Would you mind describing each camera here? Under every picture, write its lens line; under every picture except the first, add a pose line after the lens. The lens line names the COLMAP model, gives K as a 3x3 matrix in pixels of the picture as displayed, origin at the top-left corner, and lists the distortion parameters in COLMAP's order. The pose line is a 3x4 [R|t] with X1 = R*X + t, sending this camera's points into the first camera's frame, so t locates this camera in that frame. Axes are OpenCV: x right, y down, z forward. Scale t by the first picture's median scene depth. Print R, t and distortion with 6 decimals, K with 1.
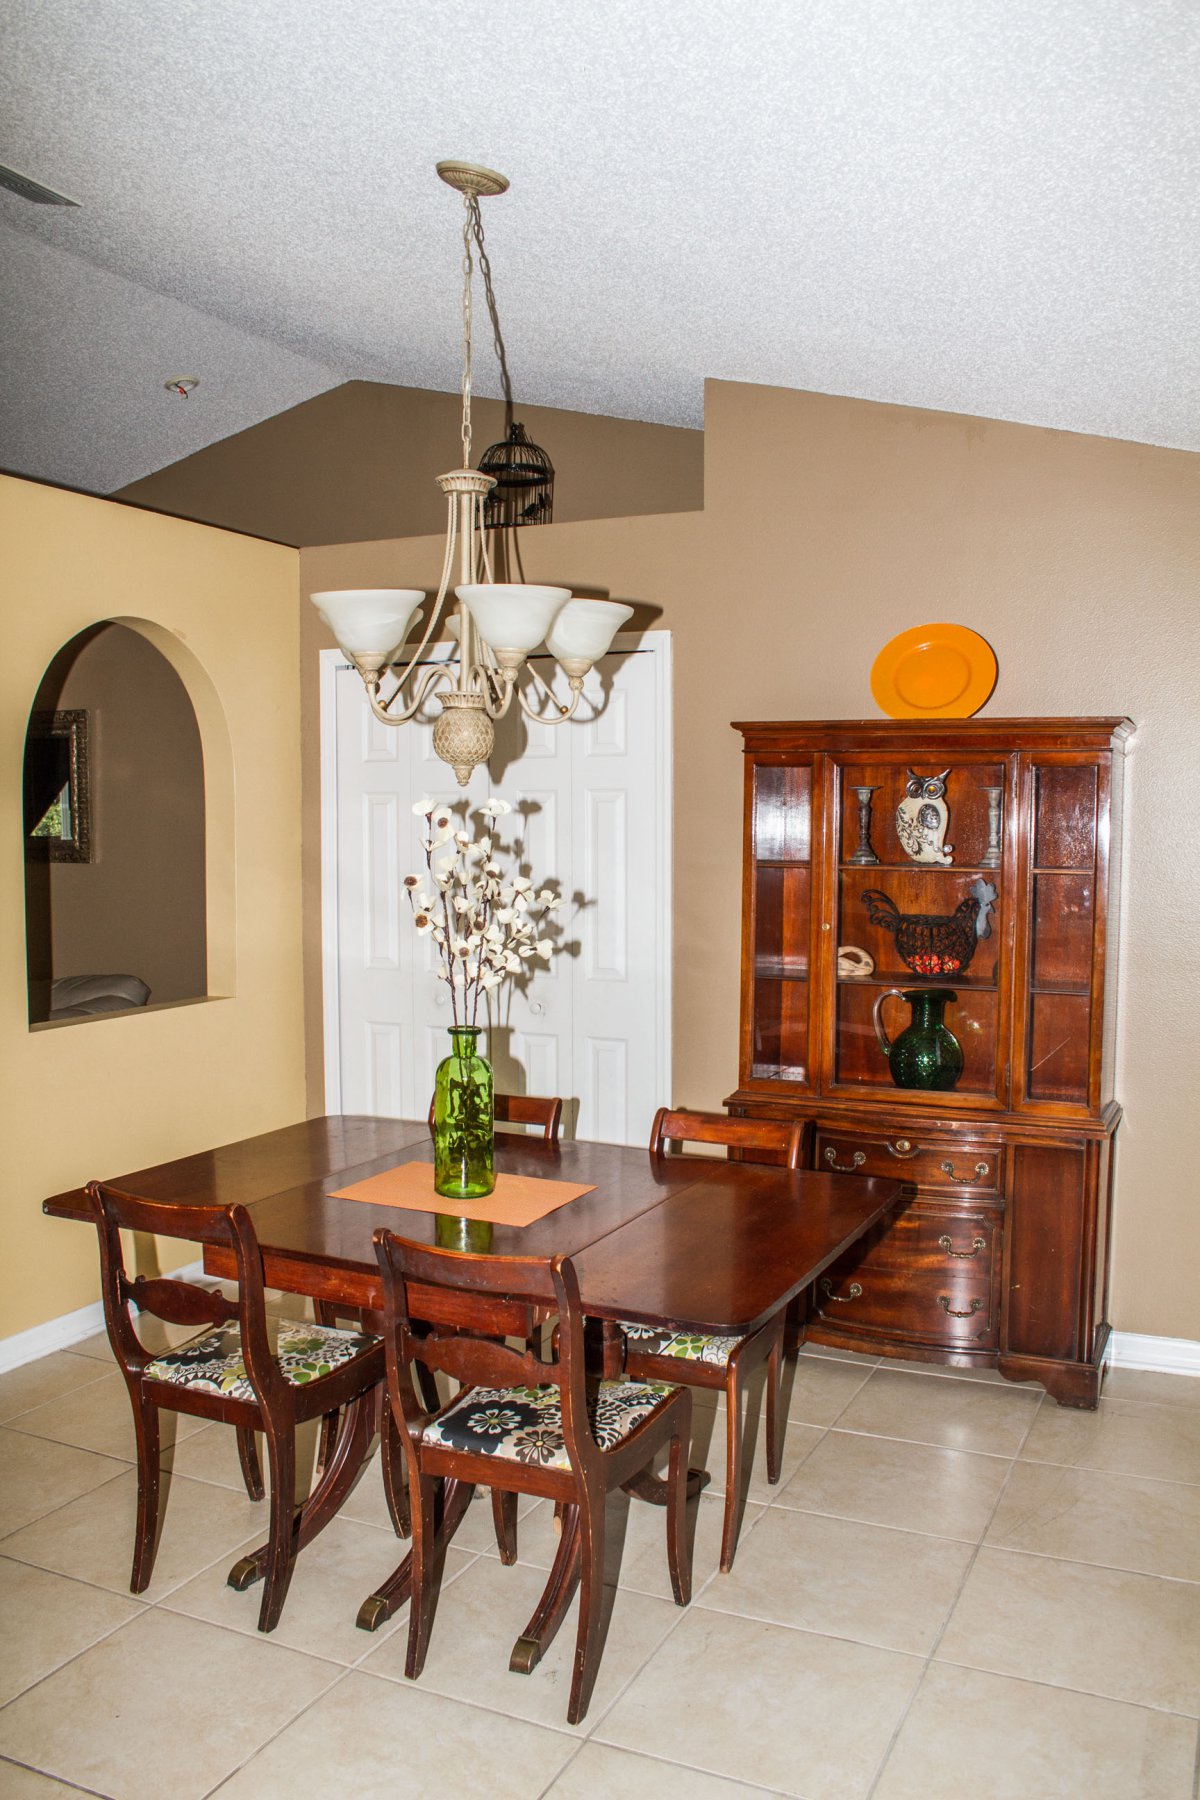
lens RADIAL K [[1485.9, 0, 600.0], [0, 1485.9, 900.0], [0, 0, 1]] dist [-0.159327, 0.118197]
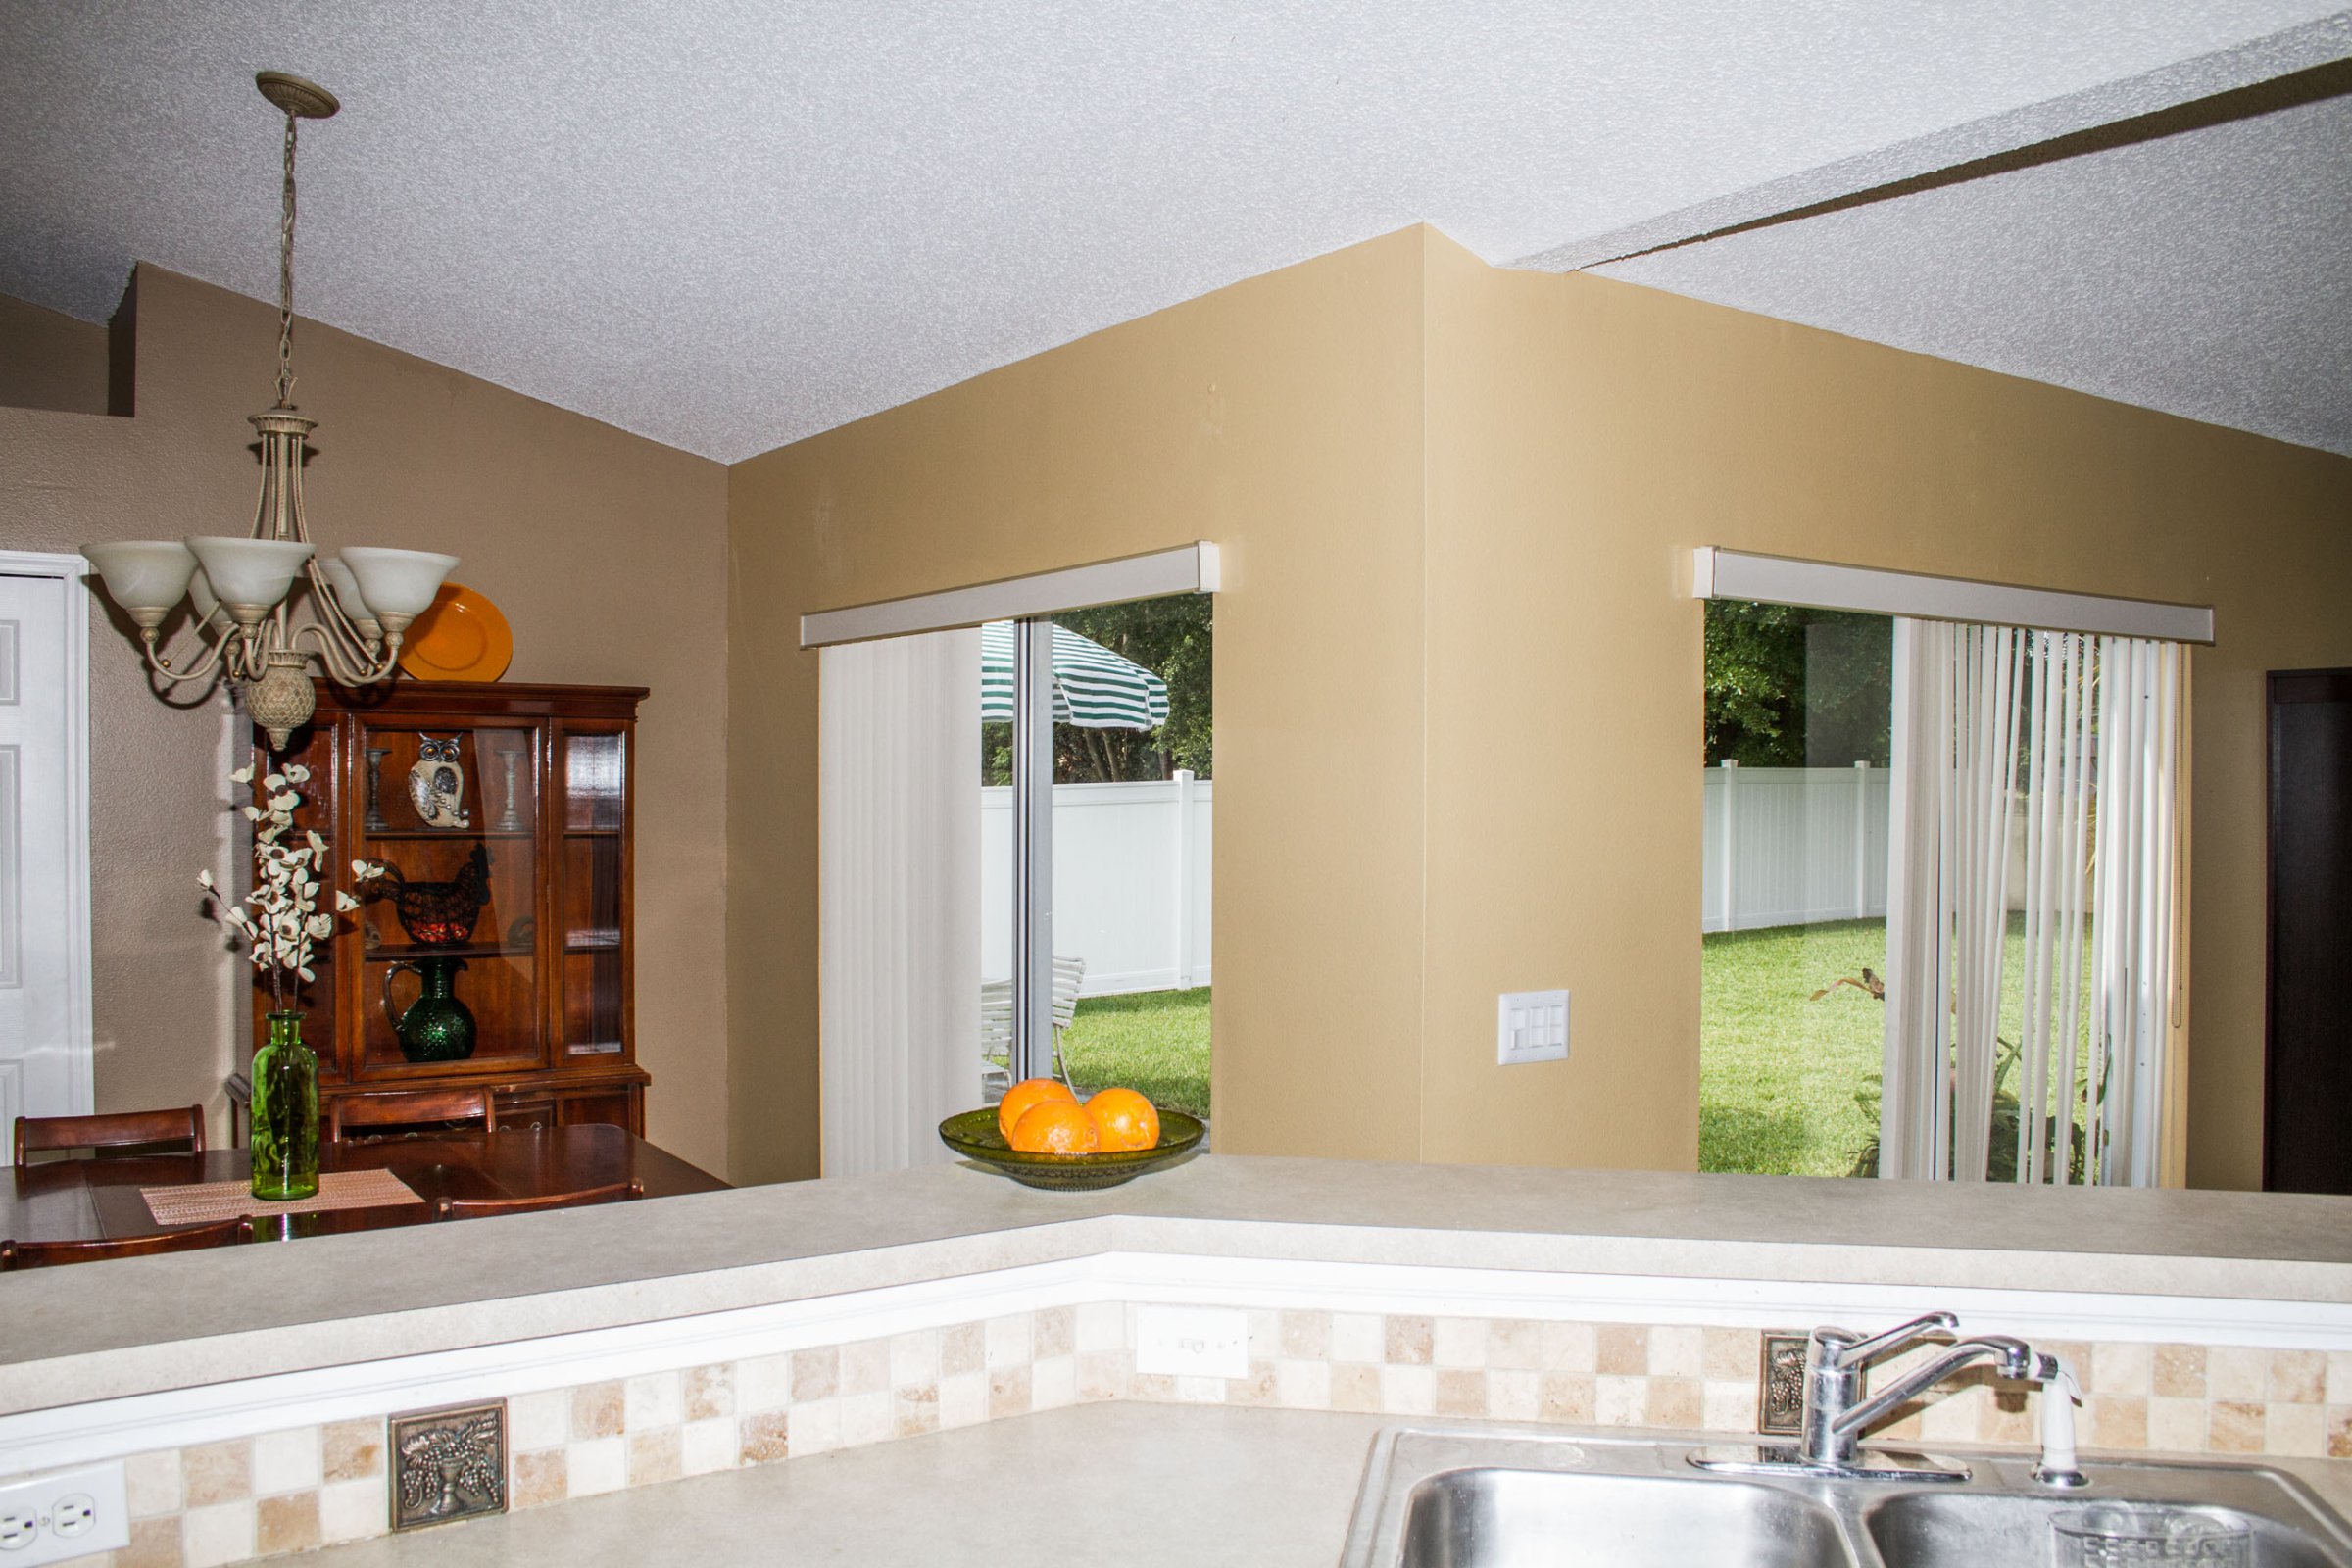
lens RADIAL K [[1921.6, 0, 1142.9], [0, 1921.6, 792.3], [0, 0, 1]] dist [-0.151156, 0.118287]
pose [[0.533146, -0.006536, 0.845998, -0.652478], [0.044497, 0.998803, -0.020325, -0.002878], [-0.844852, 0.048481, 0.532798, -0.064181]]
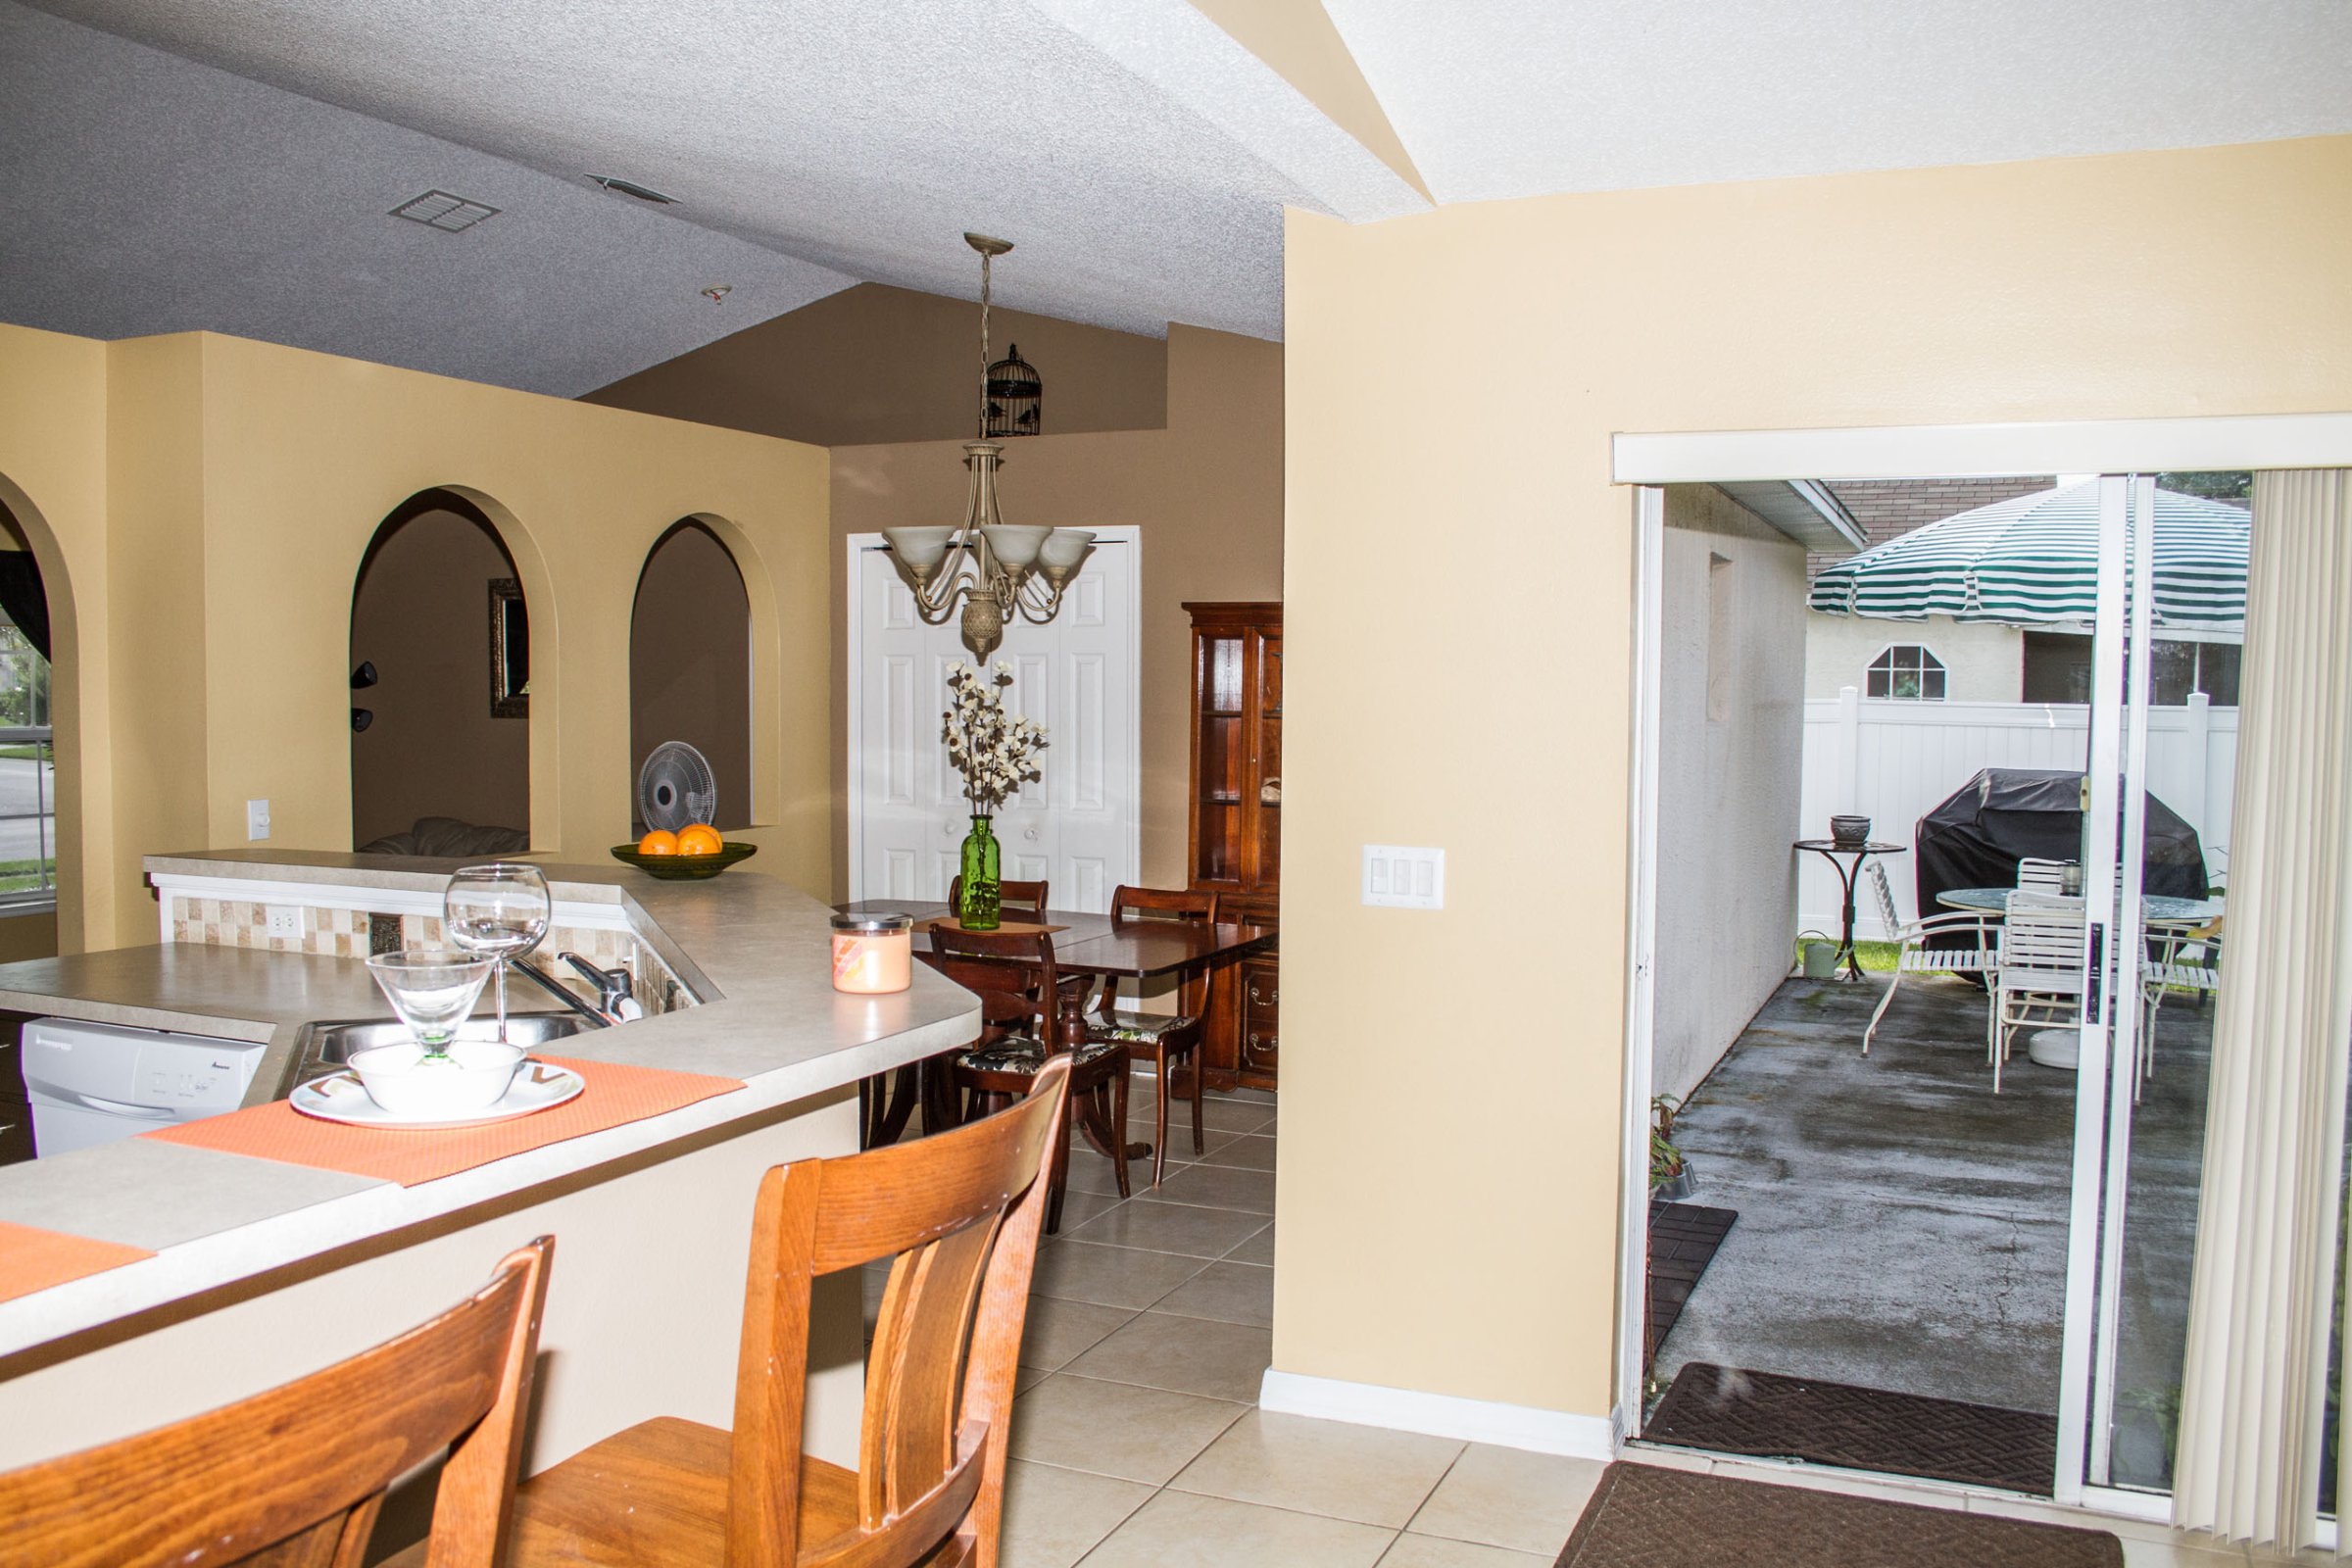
lens RADIAL K [[1941.5, 0, 1144.5], [0, 1941.5, 795.5], [0, 0, 1]] dist [-0.159327, 0.118197]
pose [[0.999866, 0.003634, 0.015973, 0.033514], [-0.003639, 0.999993, 0.000241, 0.053829], [-0.015972, -0.000300, 0.999872, -0.773024]]
